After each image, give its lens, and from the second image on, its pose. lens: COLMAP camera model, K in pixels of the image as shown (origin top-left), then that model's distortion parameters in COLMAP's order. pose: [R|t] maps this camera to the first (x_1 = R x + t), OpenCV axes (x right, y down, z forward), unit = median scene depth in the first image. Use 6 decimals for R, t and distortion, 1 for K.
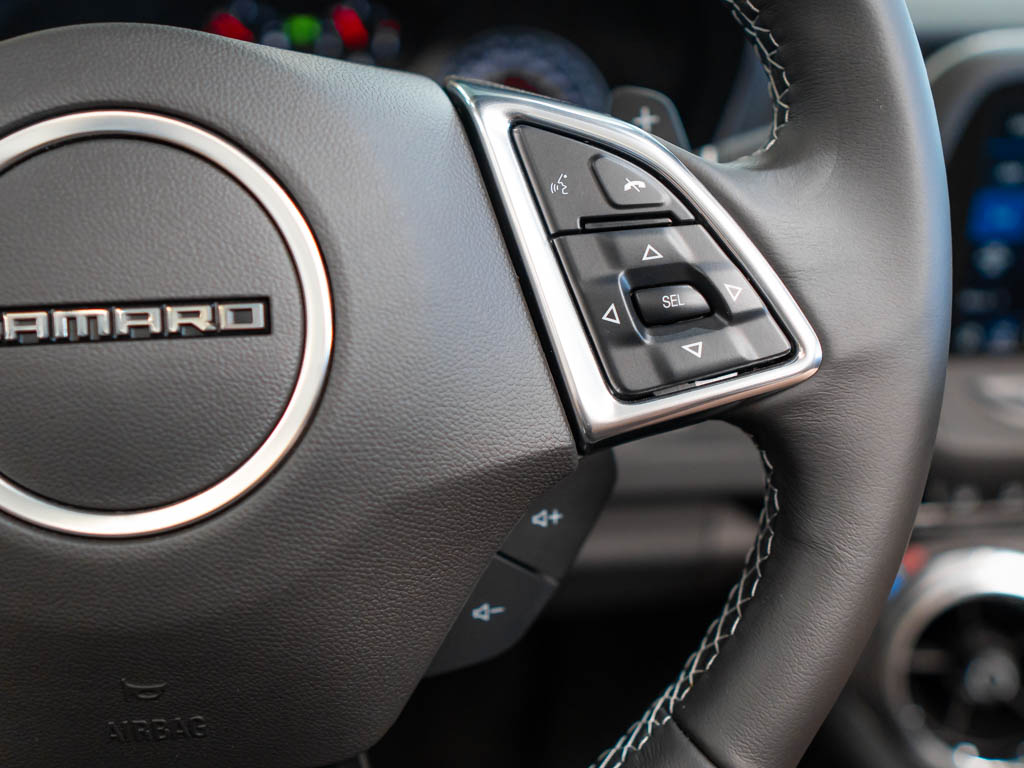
lens RADIAL K [[886.1, 0, 512.0], [0, 886.1, 384.0], [0, 0, 1]] dist [-0.003273, -0.002028]
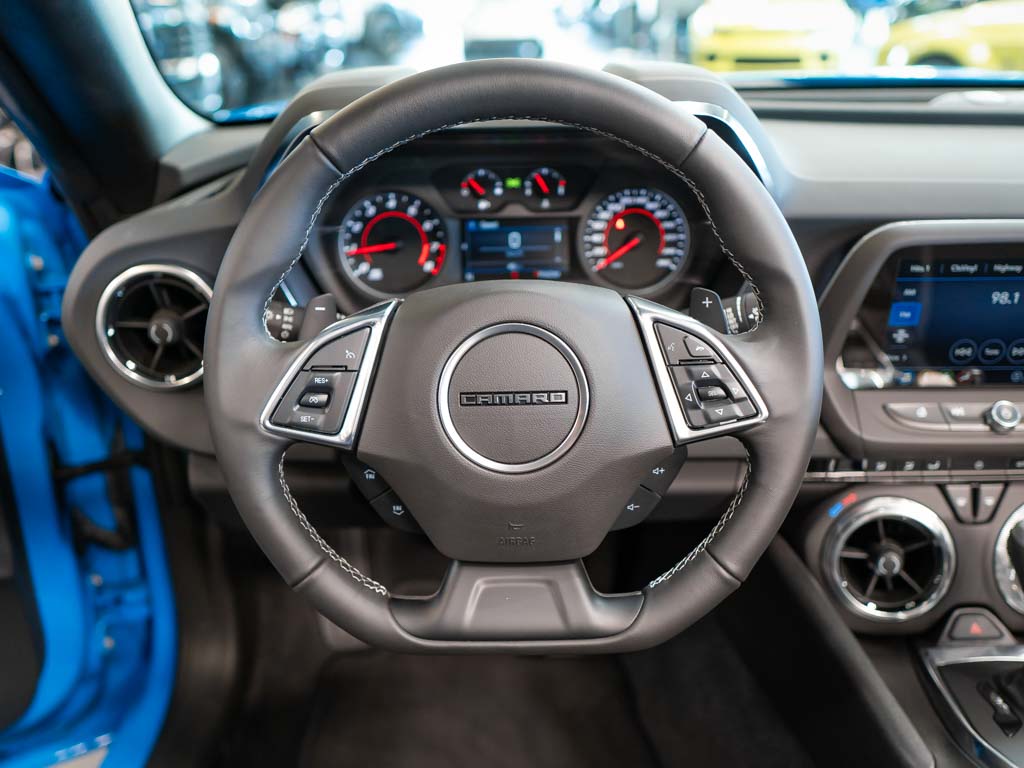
lens RADIAL K [[886.1, 0, 512.0], [0, 886.1, 384.0], [0, 0, 1]] dist [-0.003273, -0.002028]
pose [[0.996959, 0.036287, -0.068964, -0.233993], [-0.031400, 0.997005, 0.070672, -0.287185], [0.071322, -0.068292, 0.995113, -1.675508]]
